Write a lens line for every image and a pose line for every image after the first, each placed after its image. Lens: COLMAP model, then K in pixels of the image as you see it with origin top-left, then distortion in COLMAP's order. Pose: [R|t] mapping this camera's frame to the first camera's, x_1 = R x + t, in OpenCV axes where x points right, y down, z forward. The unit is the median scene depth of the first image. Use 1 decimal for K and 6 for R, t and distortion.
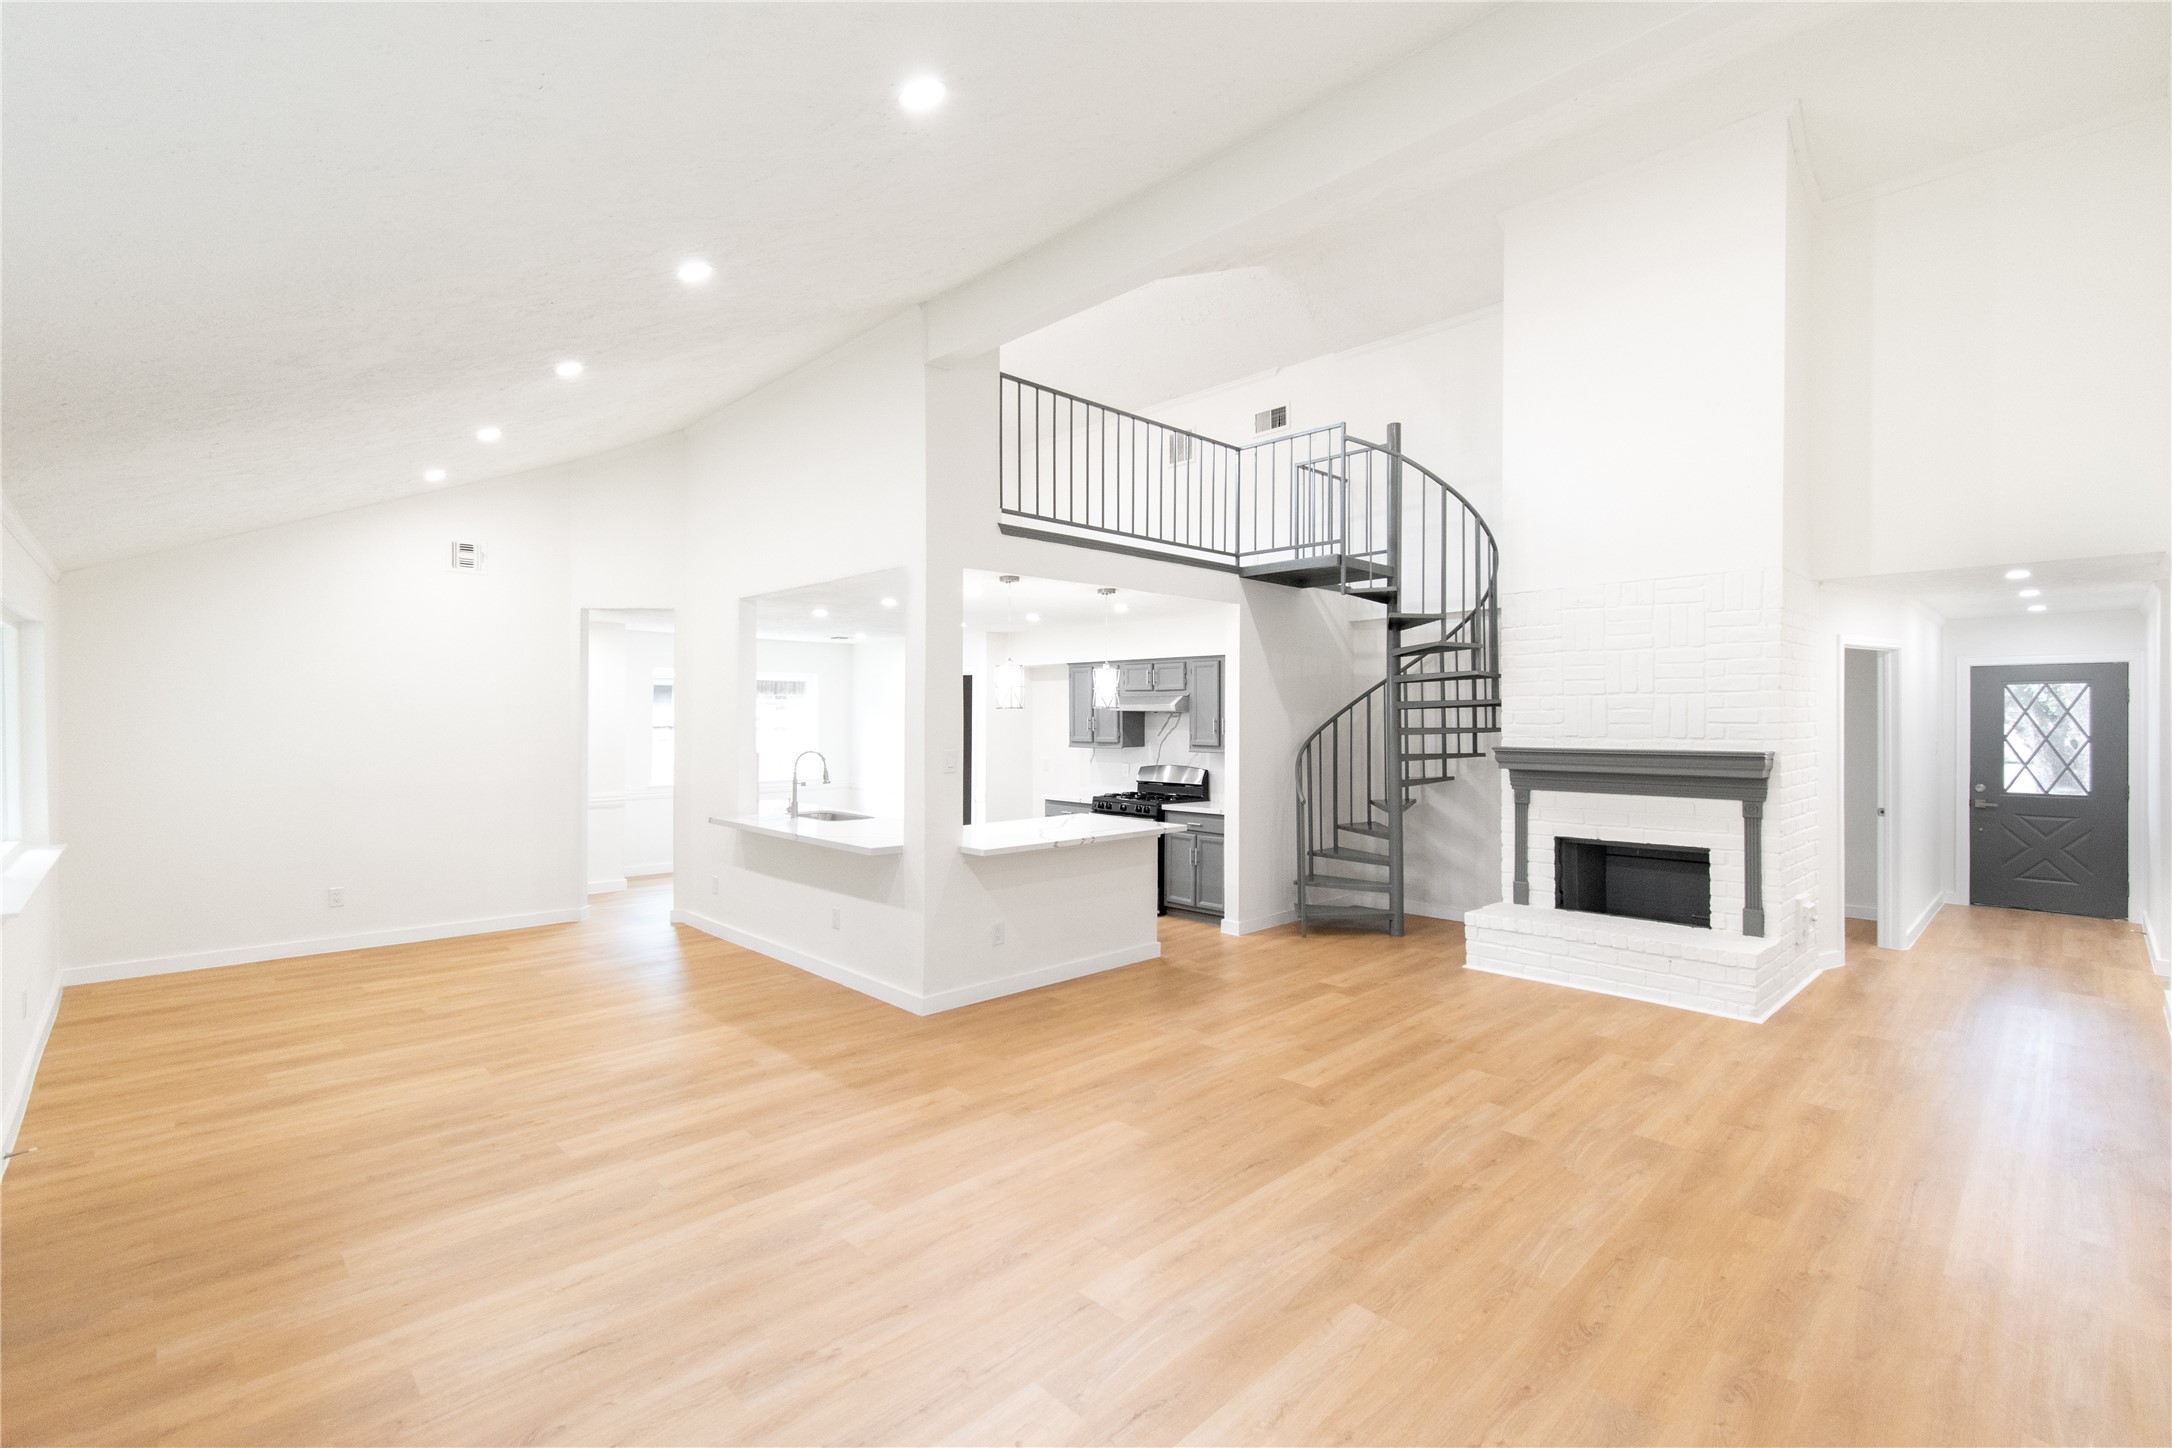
lens RADIAL K [[958.2, 0, 1088.5], [0, 958.2, 713.9], [0, 0, 1]] dist [0.001815, -0.000089]
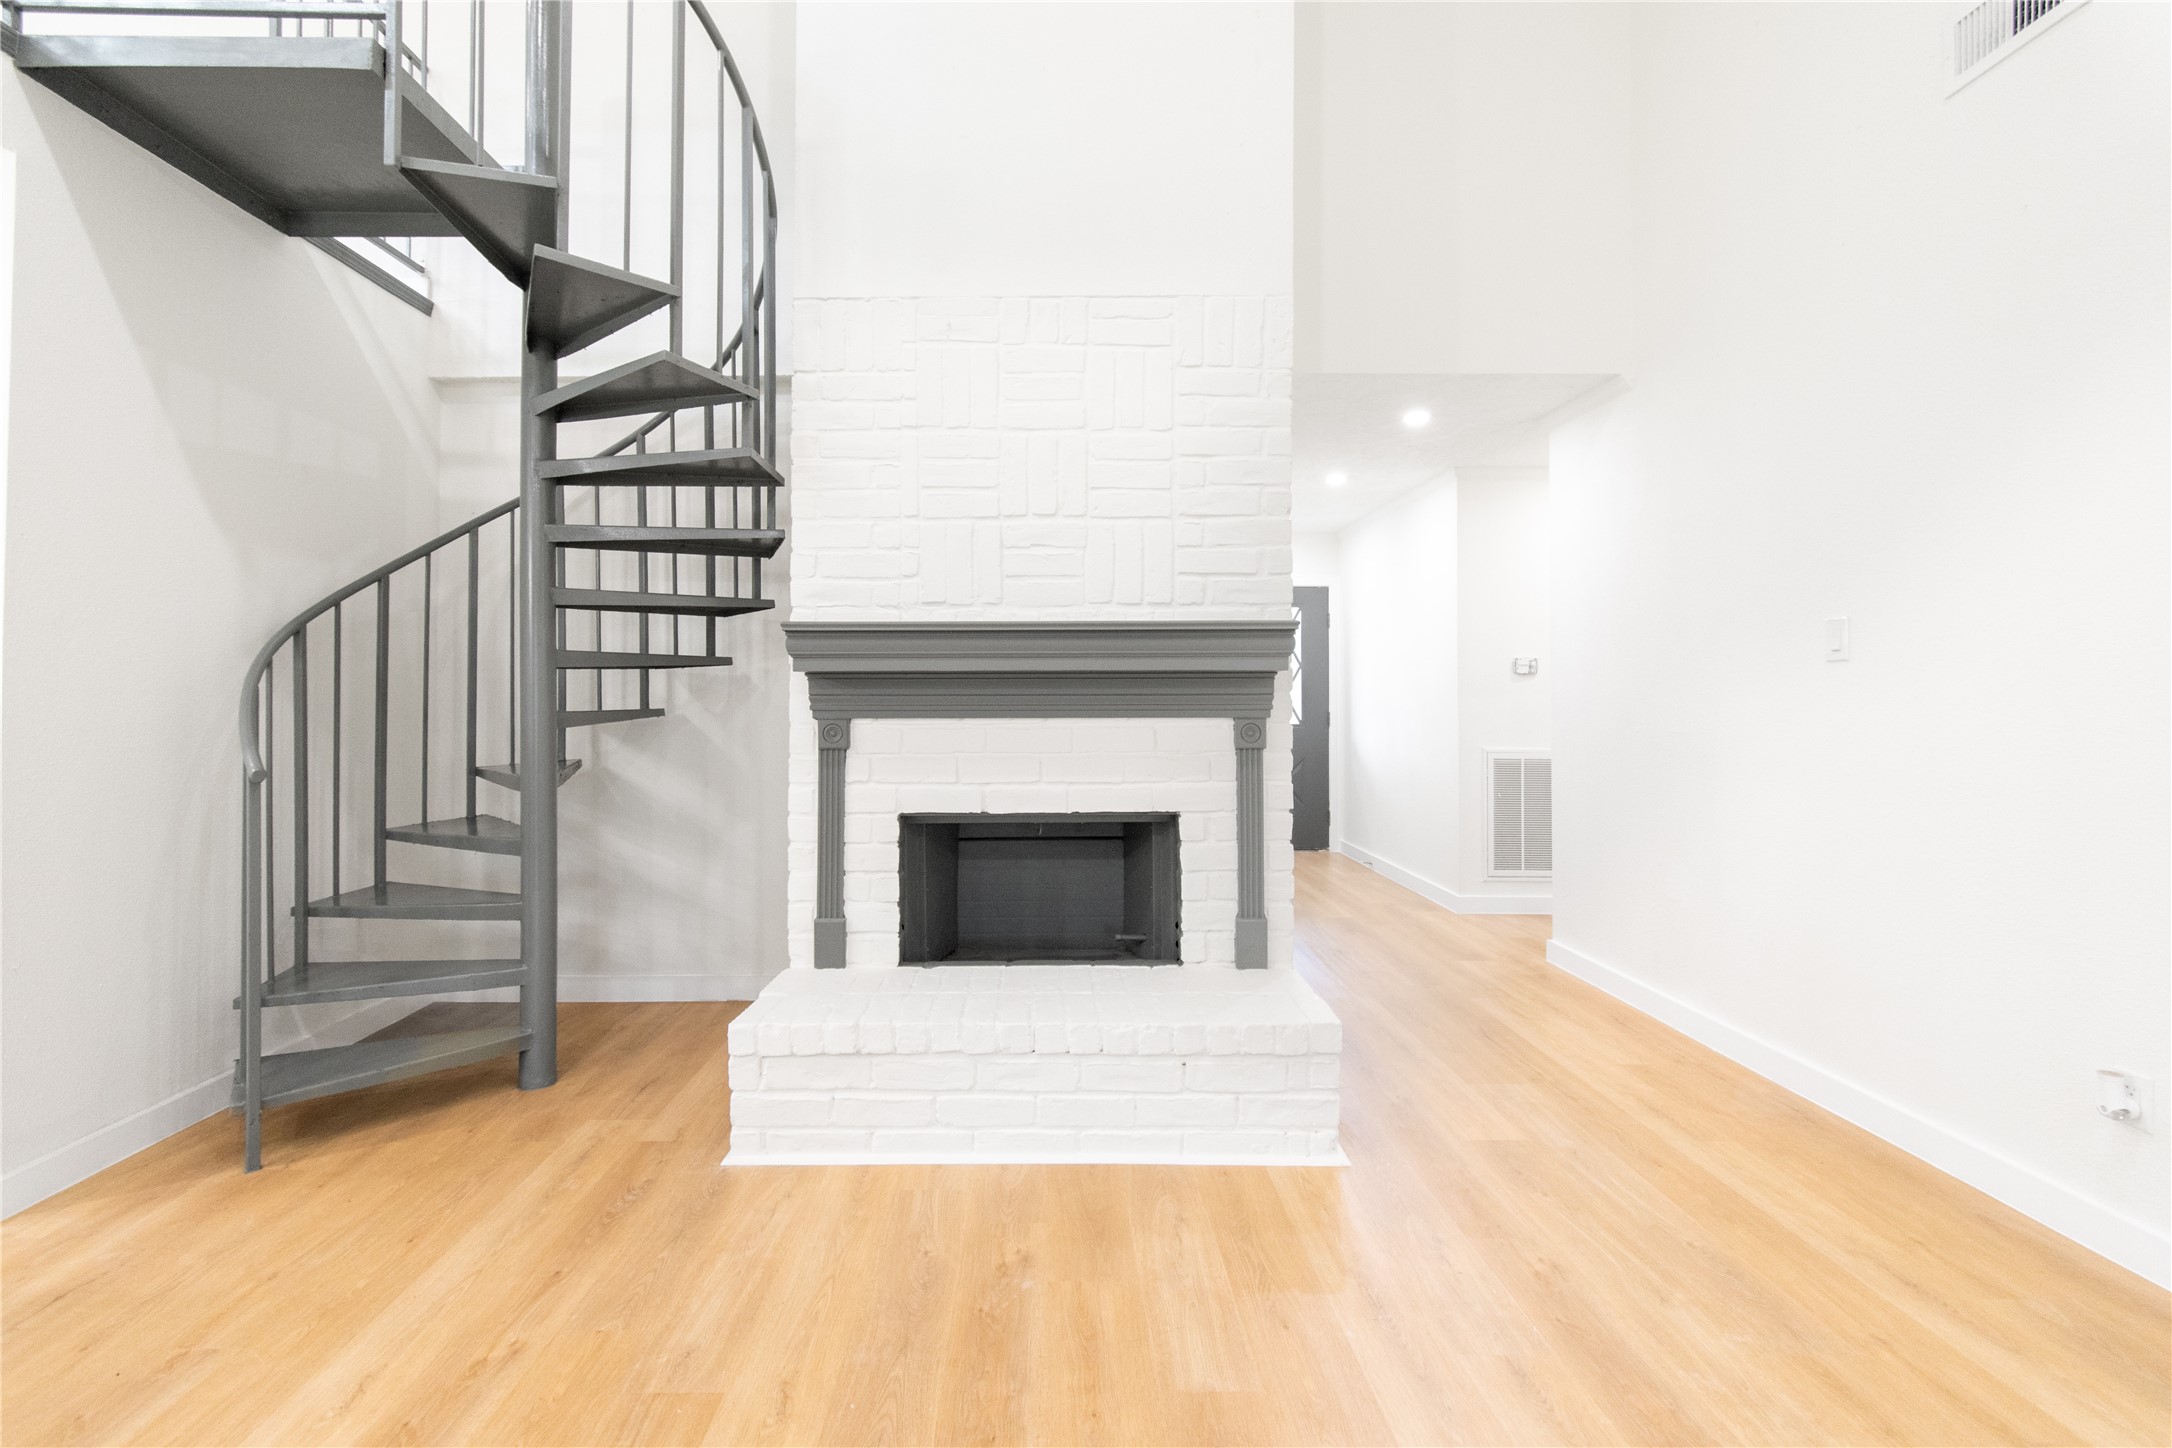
lens RADIAL K [[986.7, 0, 1035.6], [0, 986.7, 674.8], [0, 0, 1]] dist [0.002077, 0.000652]
pose [[0.699297, 0.015027, 0.714673, 0.178569], [-0.003263, 0.999836, -0.017830, 0.065756], [-0.714824, 0.010137, 0.699231, 0.594749]]
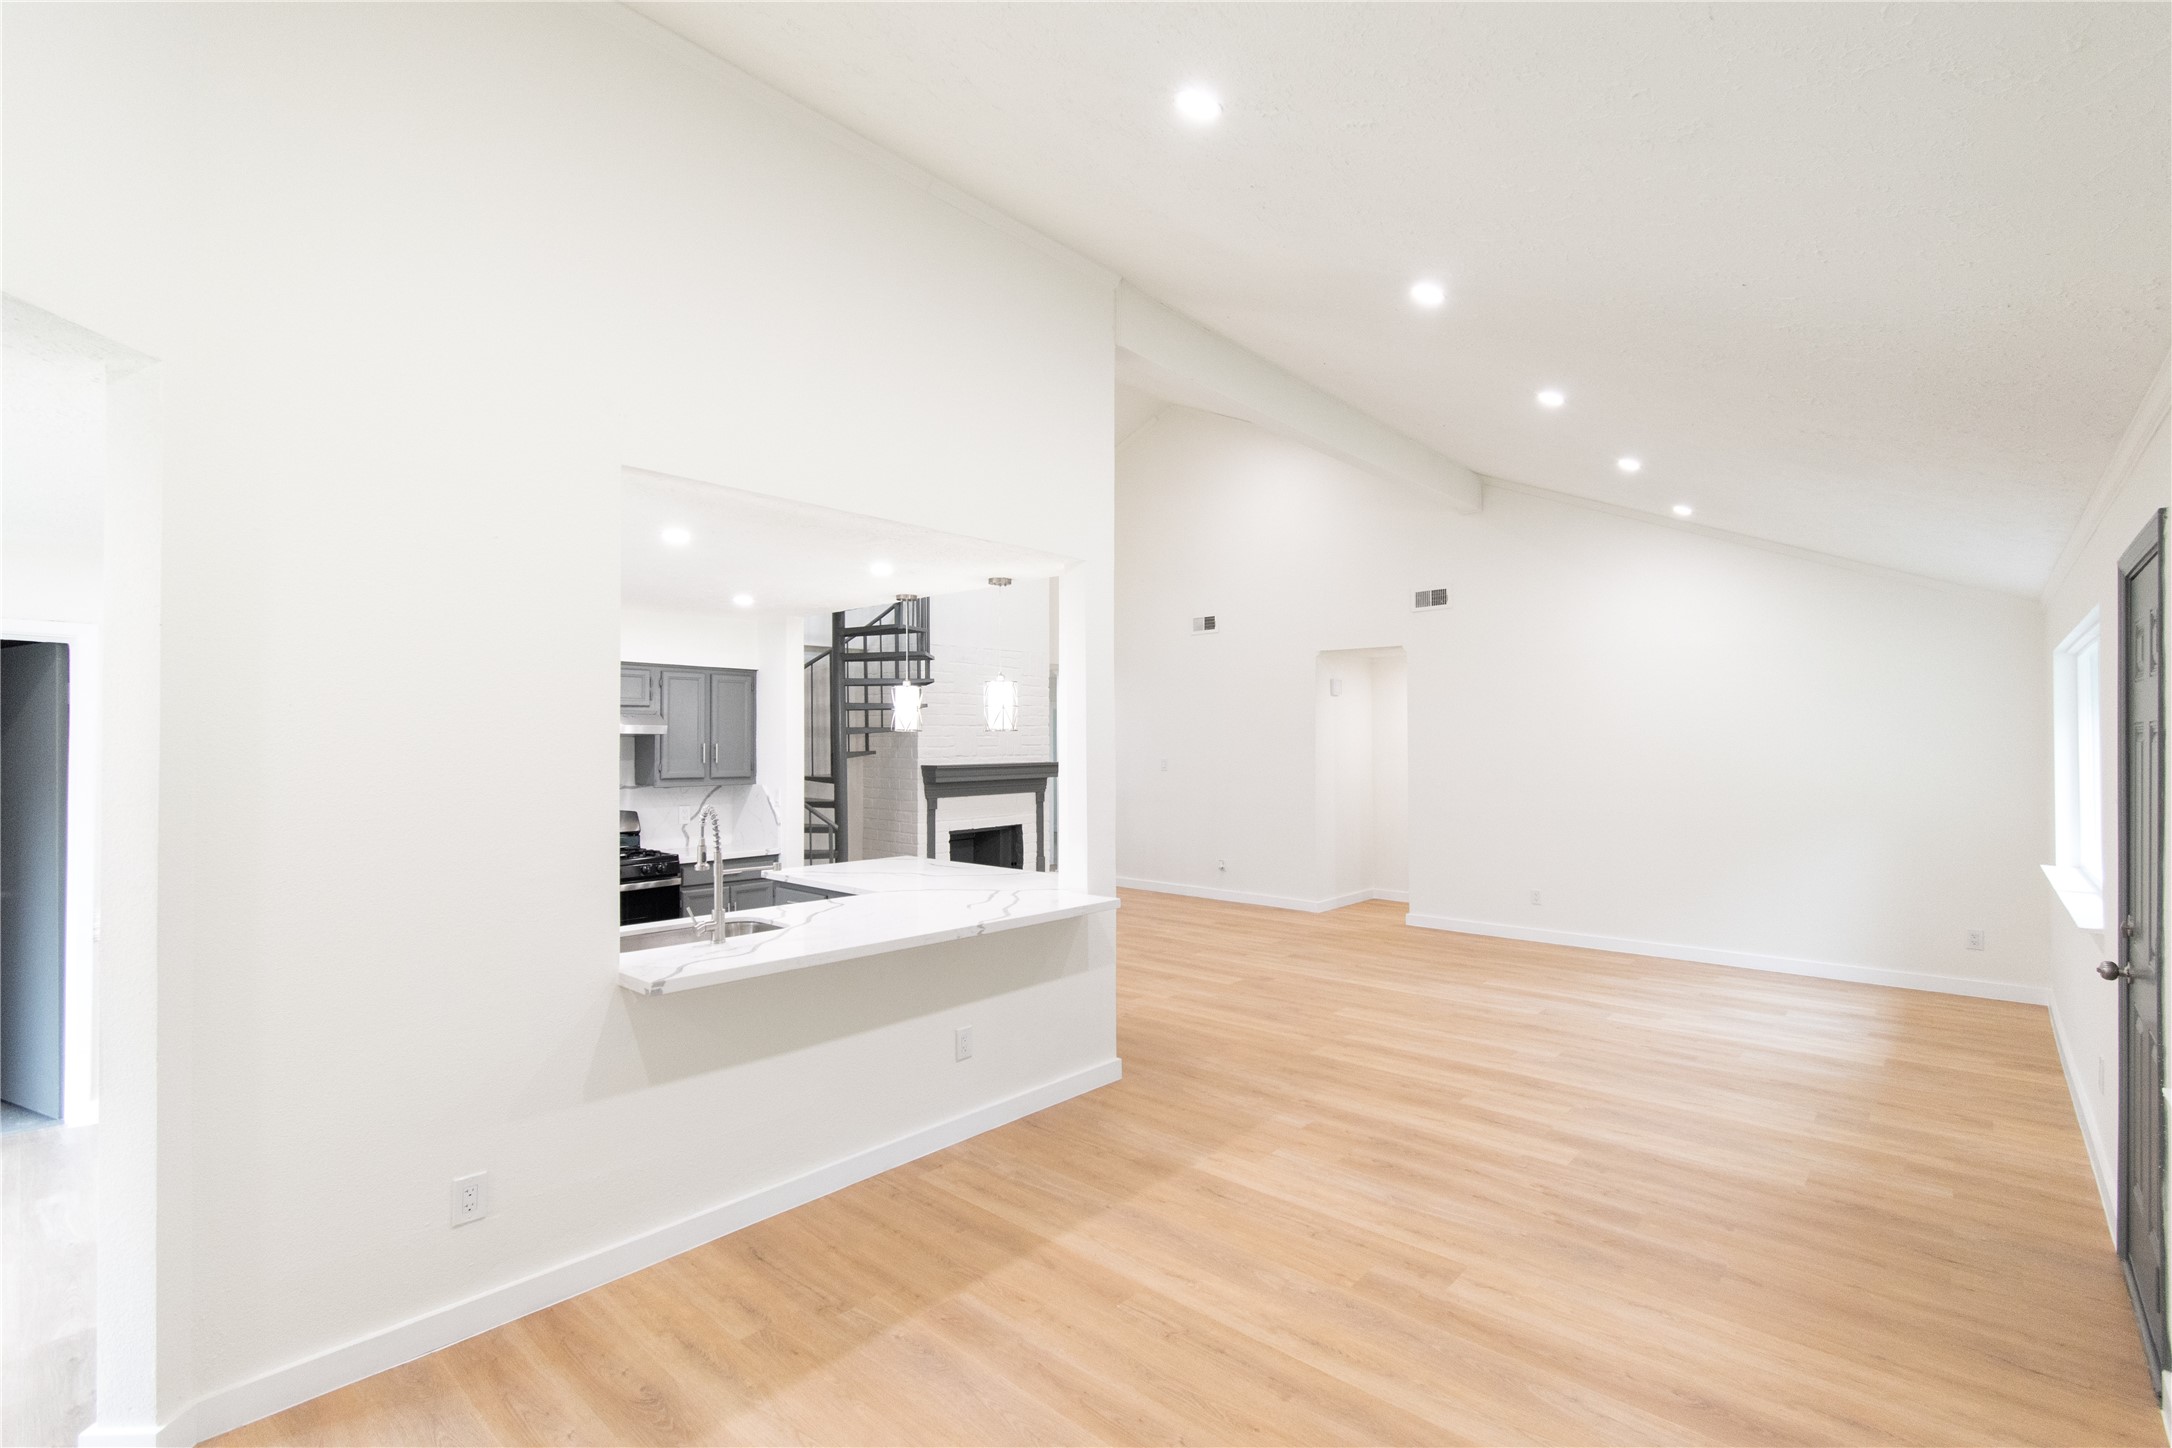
lens RADIAL K [[973.8, 0, 1092.5], [0, 973.8, 727.2], [0, 0, 1]] dist [0.001353, 0.000033]
pose [[-0.060464, 0.015753, 0.998046, -0.858497], [-0.000140, 0.999875, -0.015790, 0.004495], [-0.998170, -0.001094, -0.060454, 0.864258]]
